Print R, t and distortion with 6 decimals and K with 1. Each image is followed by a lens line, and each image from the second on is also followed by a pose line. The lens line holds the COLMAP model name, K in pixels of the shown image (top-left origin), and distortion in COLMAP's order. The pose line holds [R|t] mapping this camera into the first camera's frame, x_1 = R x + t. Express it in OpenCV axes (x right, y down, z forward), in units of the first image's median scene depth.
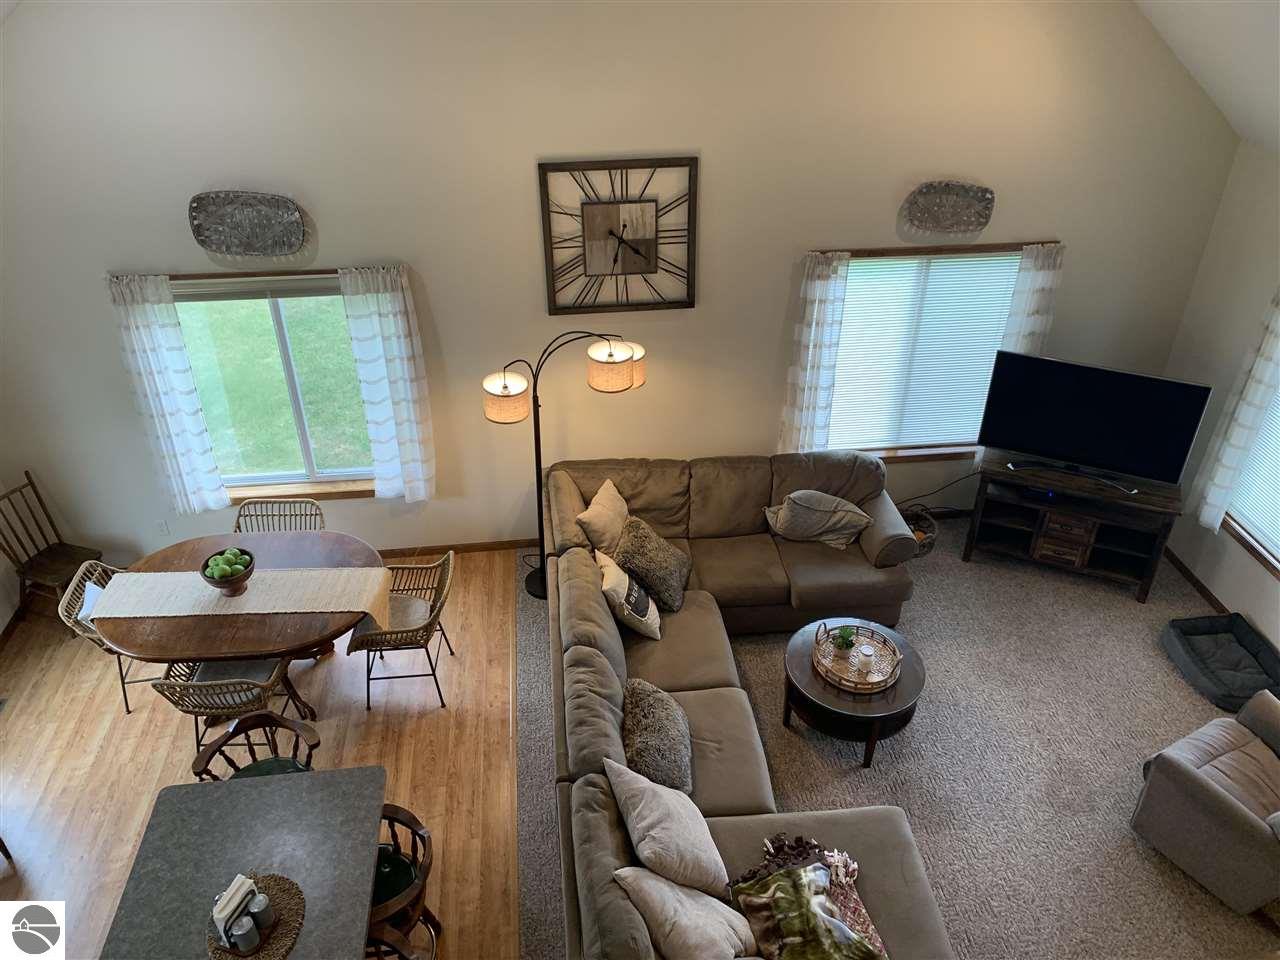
lens RADIAL K [[975.1, 0, 641.7], [0, 975.1, 483.0], [0, 0, 1]] dist [0.040801, -0.050537]
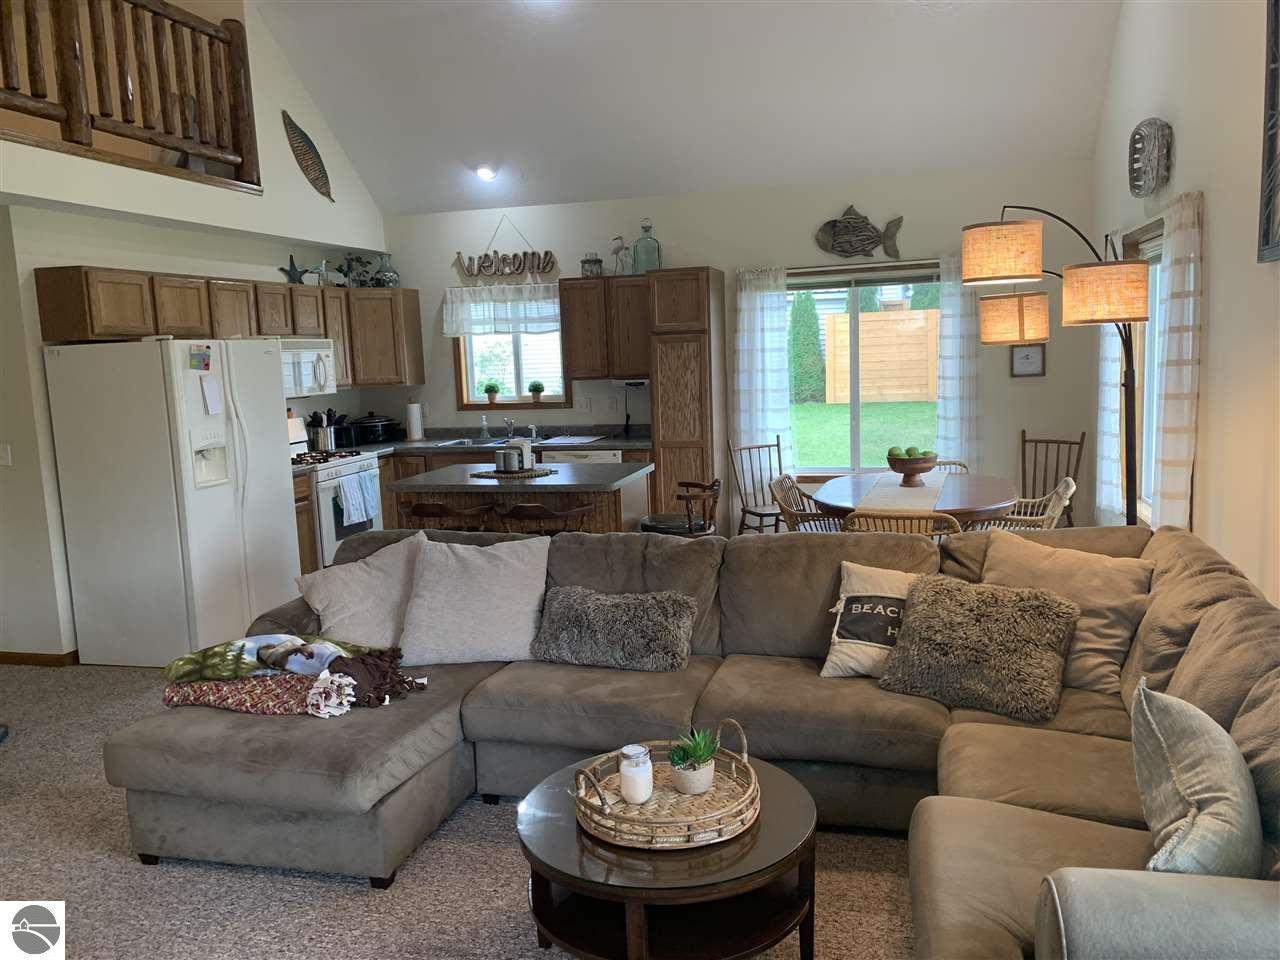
lens RADIAL K [[975.1, 0, 672.5], [0, 975.1, 473.2], [0, 0, 1]] dist [0.040801, -0.050537]
pose [[-0.358467, 0.135157, -0.923707, 0.572614], [-0.479170, 0.822540, 0.306308, -0.090316], [0.801185, 0.552414, -0.230090, 0.947195]]
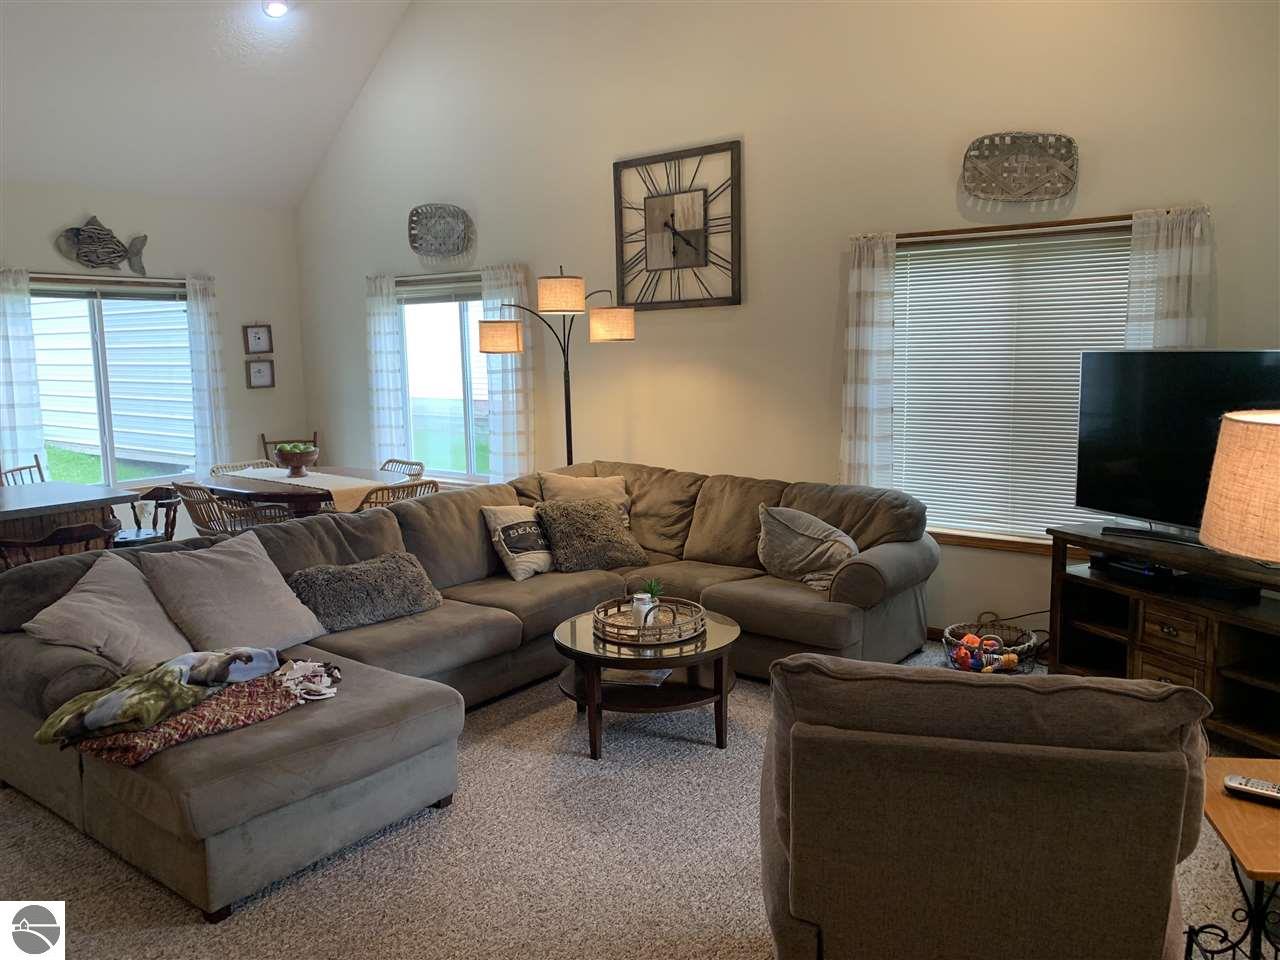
lens RADIAL K [[975.1, 0, 639.2], [0, 975.1, 474.4], [0, 0, 1]] dist [0.040801, -0.050537]
pose [[0.719876, 0.079405, -0.689546, 0.654707], [-0.367842, 0.886103, -0.281983, 0.266045], [0.588618, 0.456636, 0.667092, 0.411424]]
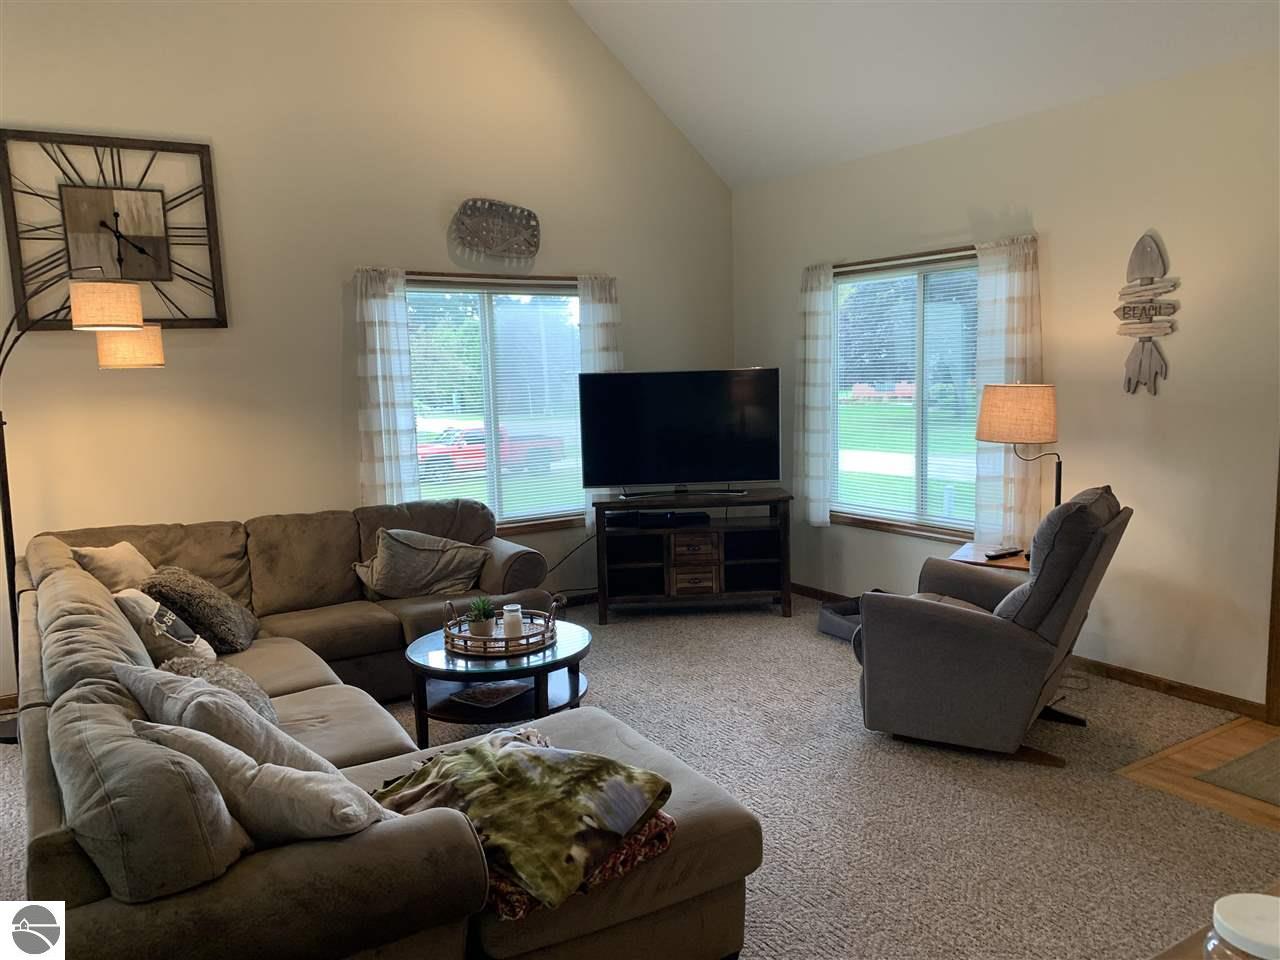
lens RADIAL K [[975.1, 0, 649.1], [0, 975.1, 502.9], [0, 0, 1]] dist [0.040801, -0.050537]
pose [[0.898043, -0.086539, 0.431313, 0.003501], [0.264593, 0.889542, -0.372433, 0.366755], [-0.351440, 0.448583, 0.821744, 0.263840]]
